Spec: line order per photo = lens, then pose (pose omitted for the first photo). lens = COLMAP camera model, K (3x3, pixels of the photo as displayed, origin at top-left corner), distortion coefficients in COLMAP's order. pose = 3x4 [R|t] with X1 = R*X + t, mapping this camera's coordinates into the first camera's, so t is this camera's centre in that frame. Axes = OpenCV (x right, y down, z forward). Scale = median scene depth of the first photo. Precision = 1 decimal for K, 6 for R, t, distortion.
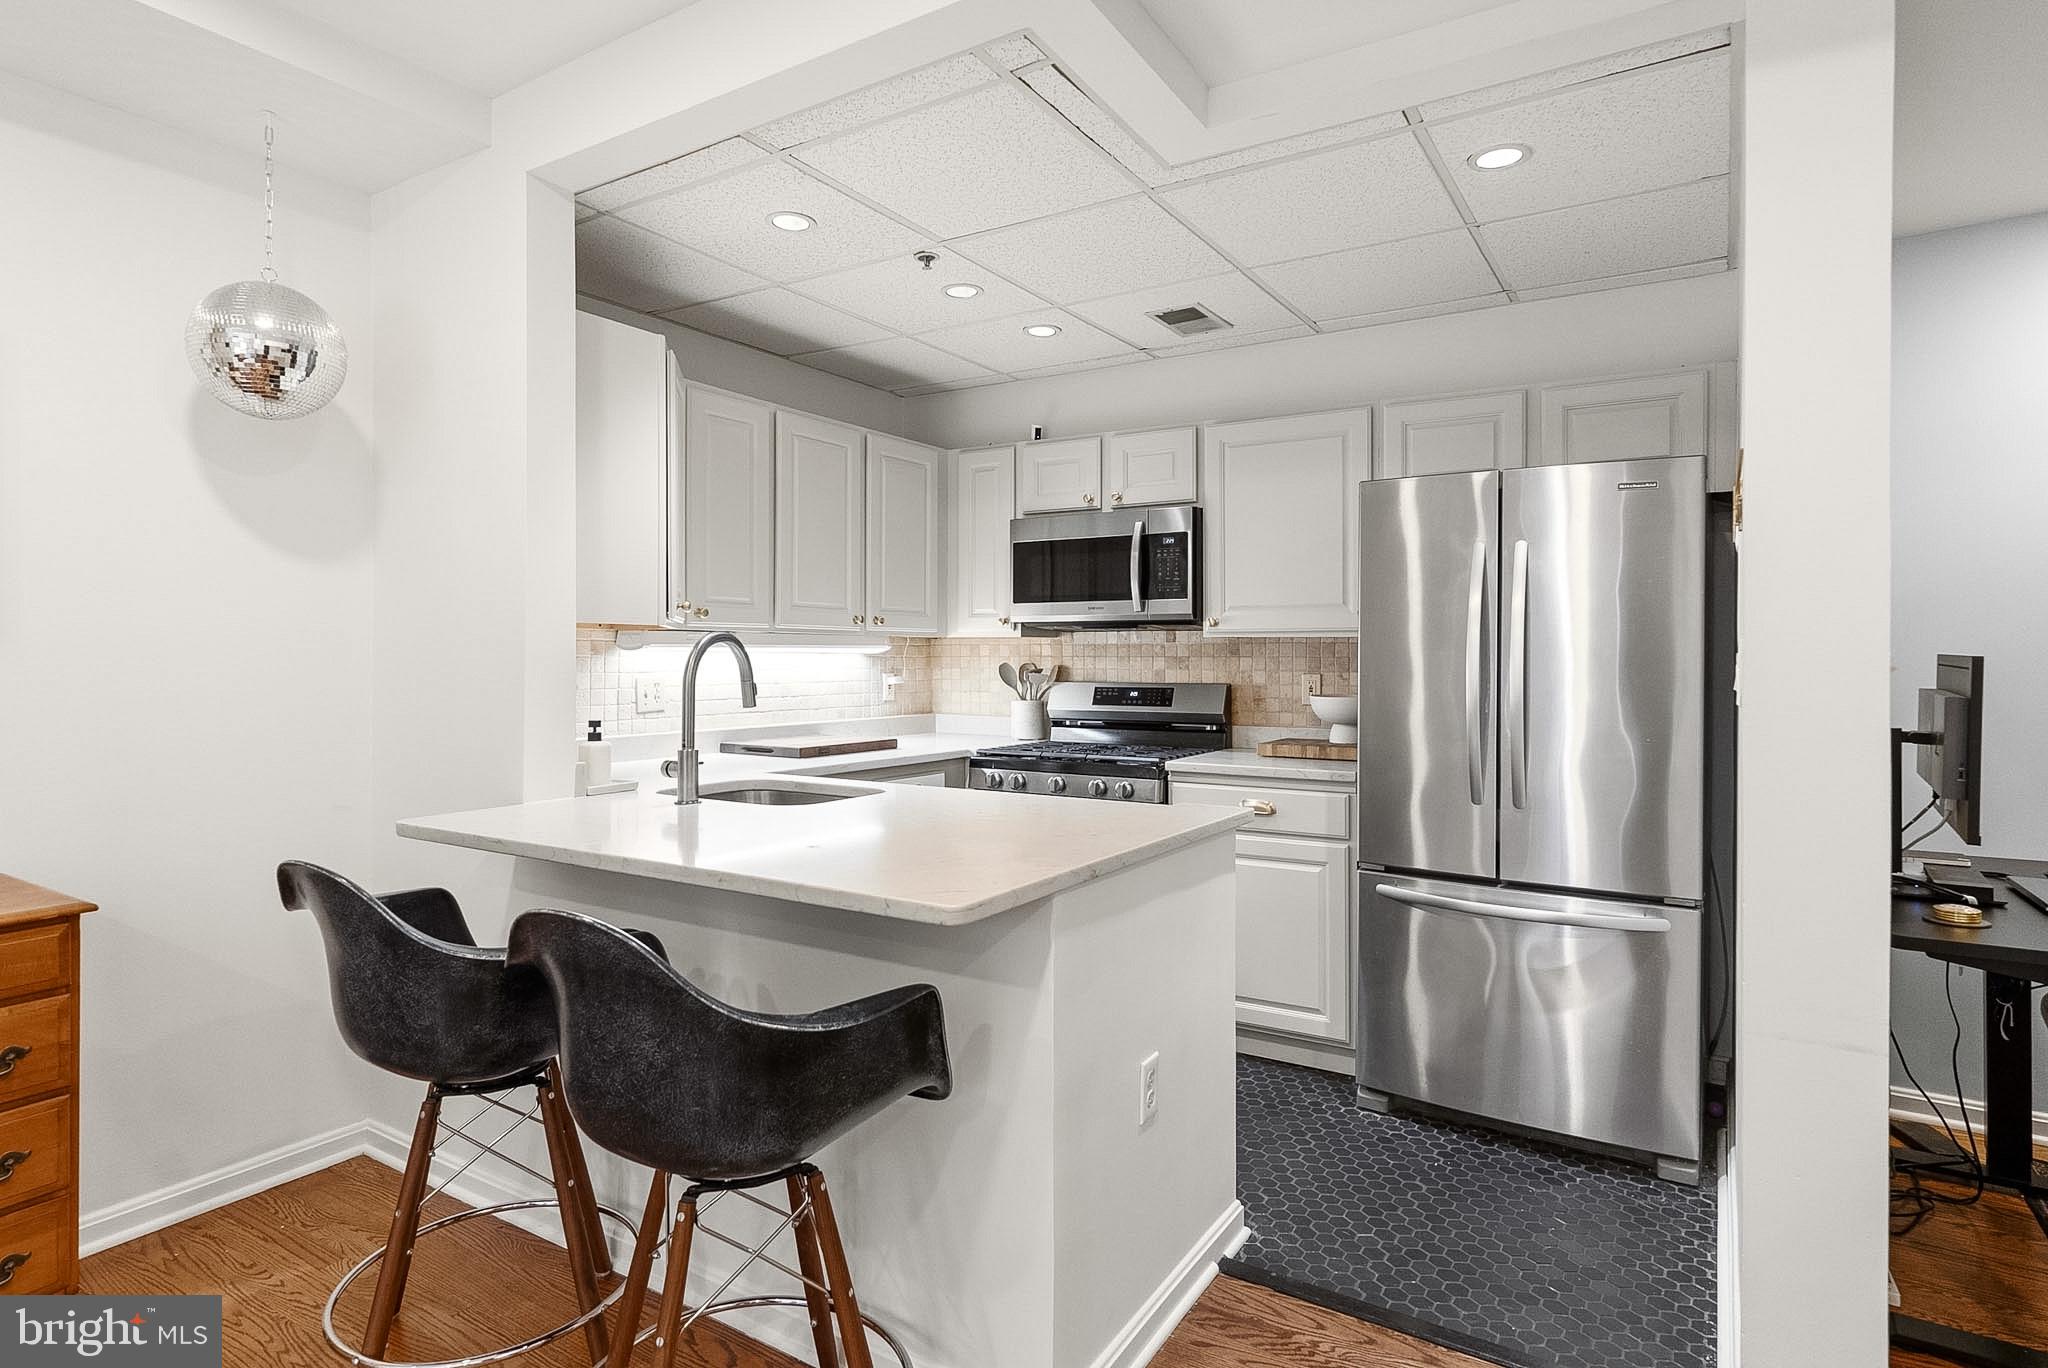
lens RADIAL K [[1099.6, 0, 1019.5], [0, 1099.6, 657.5], [0, 0, 1]] dist [0.007223, -0.002359]
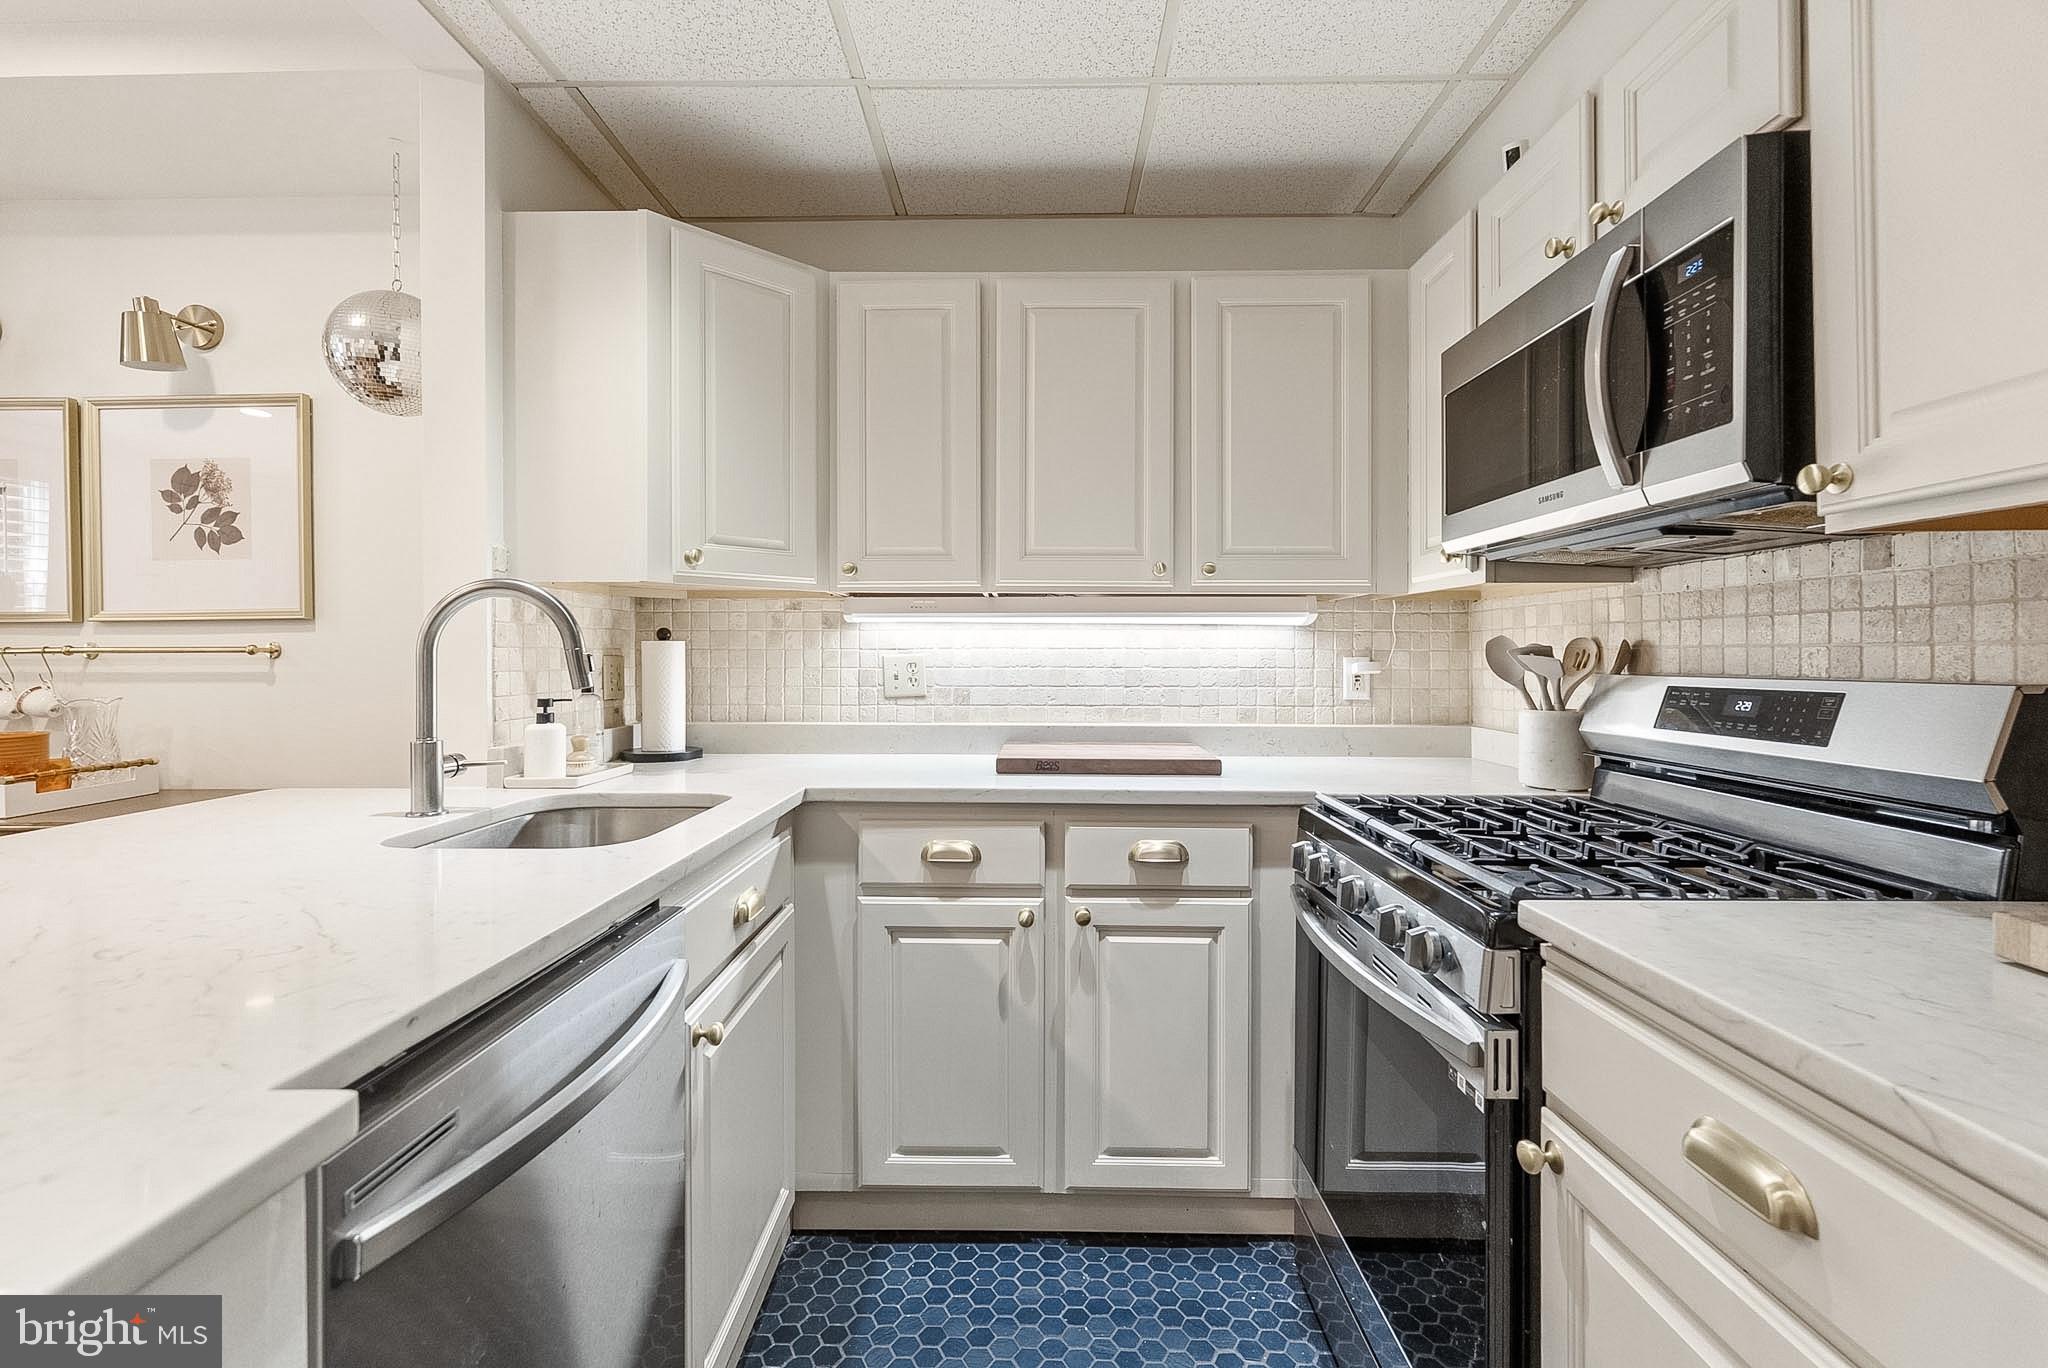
lens RADIAL K [[917.6, 0, 1012.3], [0, 917.6, 653.9], [0, 0, 1]] dist [0.003909, 0.001059]
pose [[0.514008, -0.001841, -0.857784, 0.299334], [-0.002273, 0.999991, -0.003508, 0.019189], [0.857782, 0.003753, 0.513999, 0.722422]]
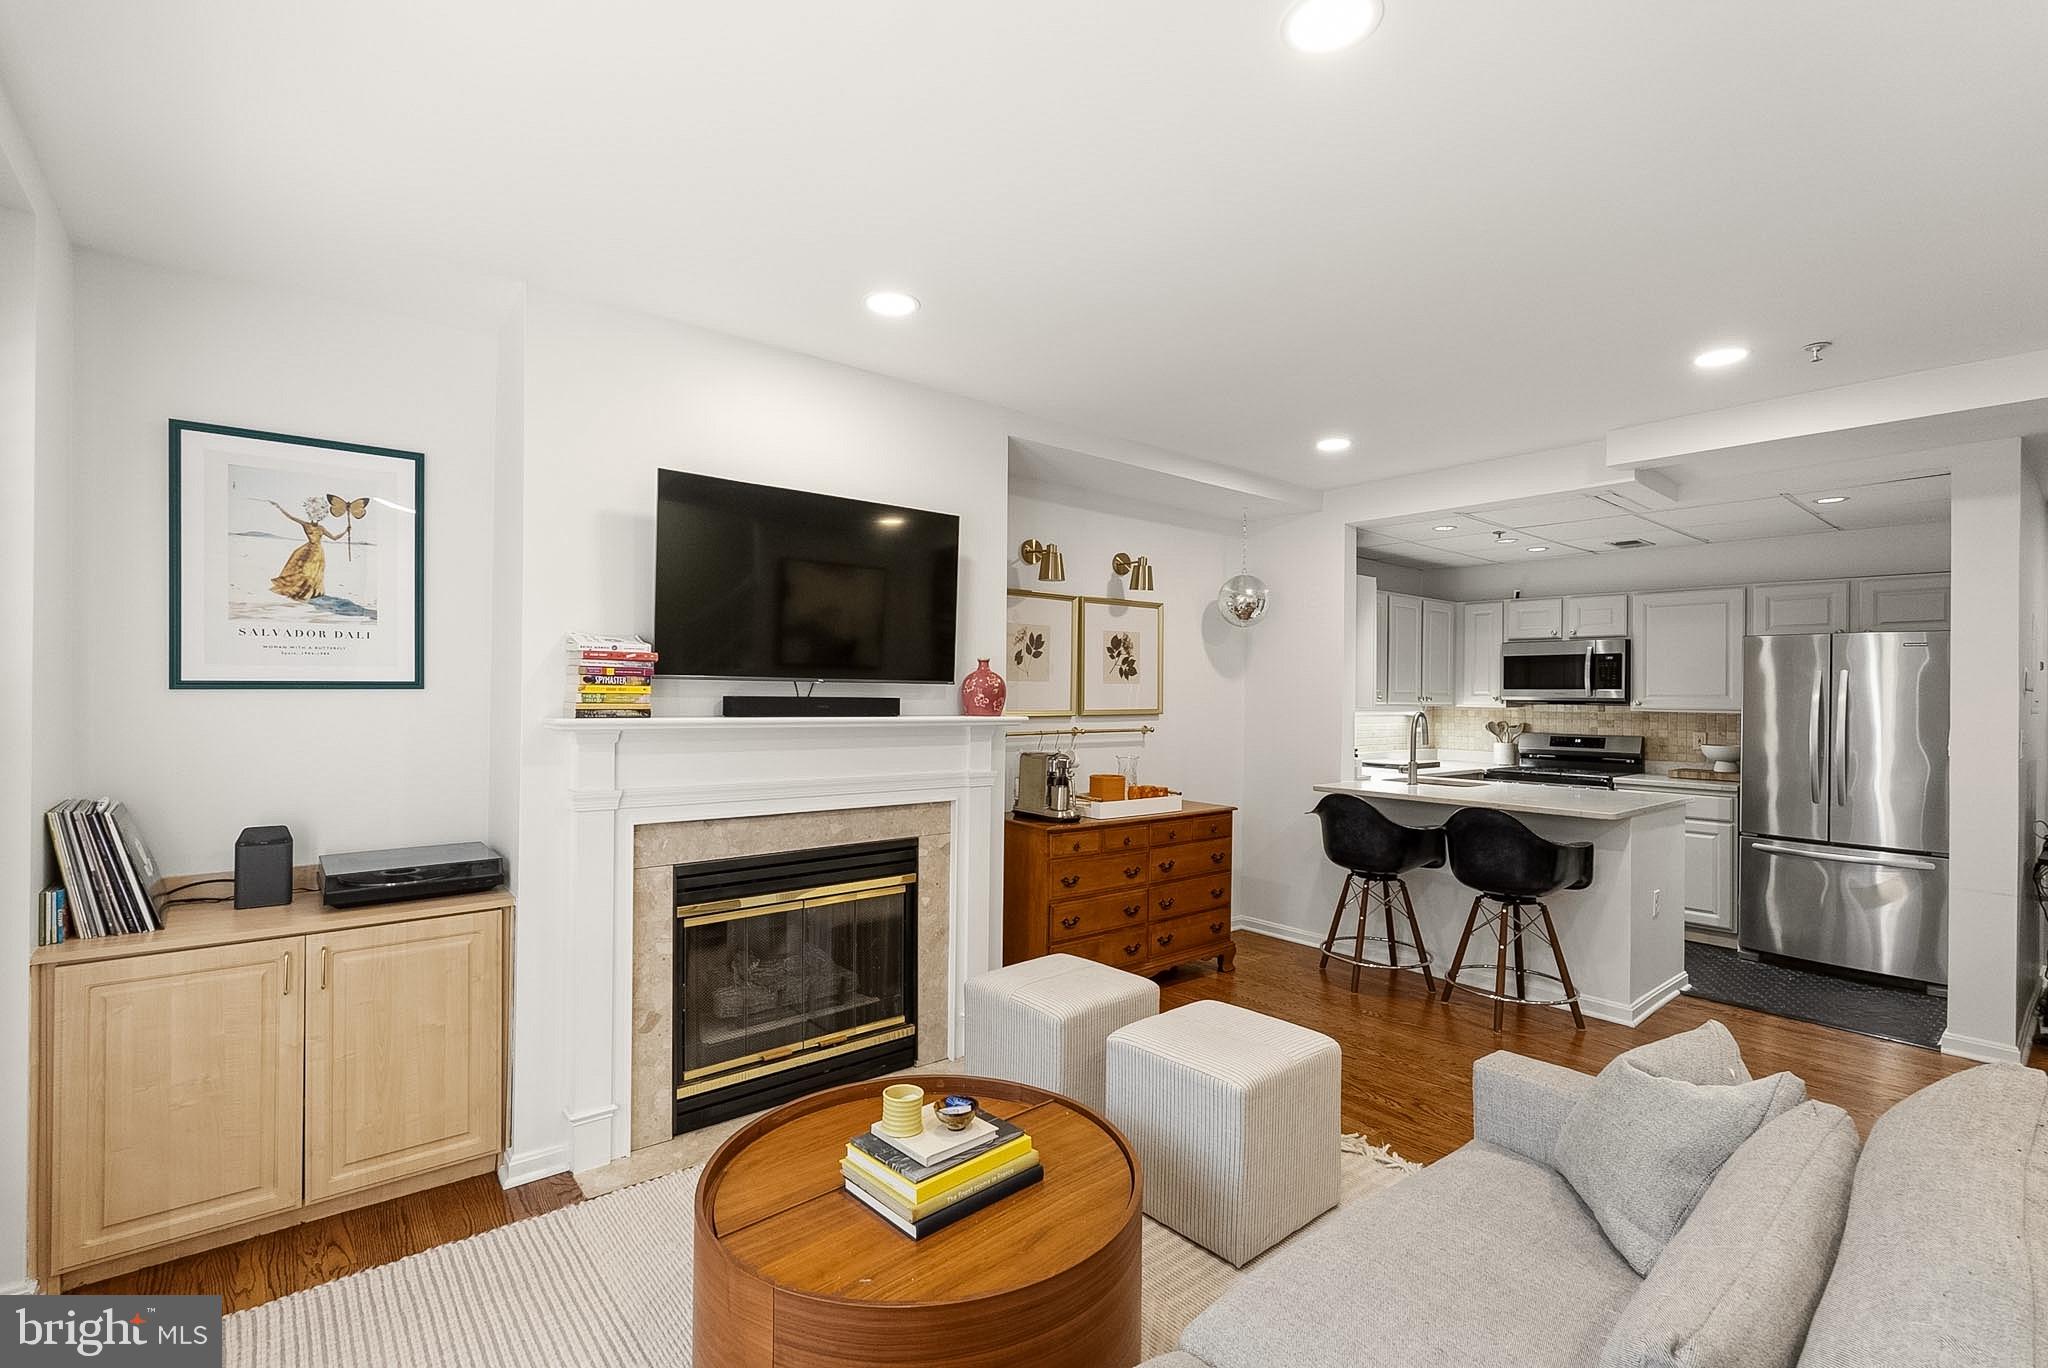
lens RADIAL K [[917.6, 0, 1024.3], [0, 917.6, 691.3], [0, 0, 1]] dist [0.003909, 0.001059]
pose [[0.952148, 0.008649, -0.305514, -0.348916], [-0.011033, 0.999921, -0.006075, -0.033005], [0.305438, 0.009155, 0.952168, -0.811010]]
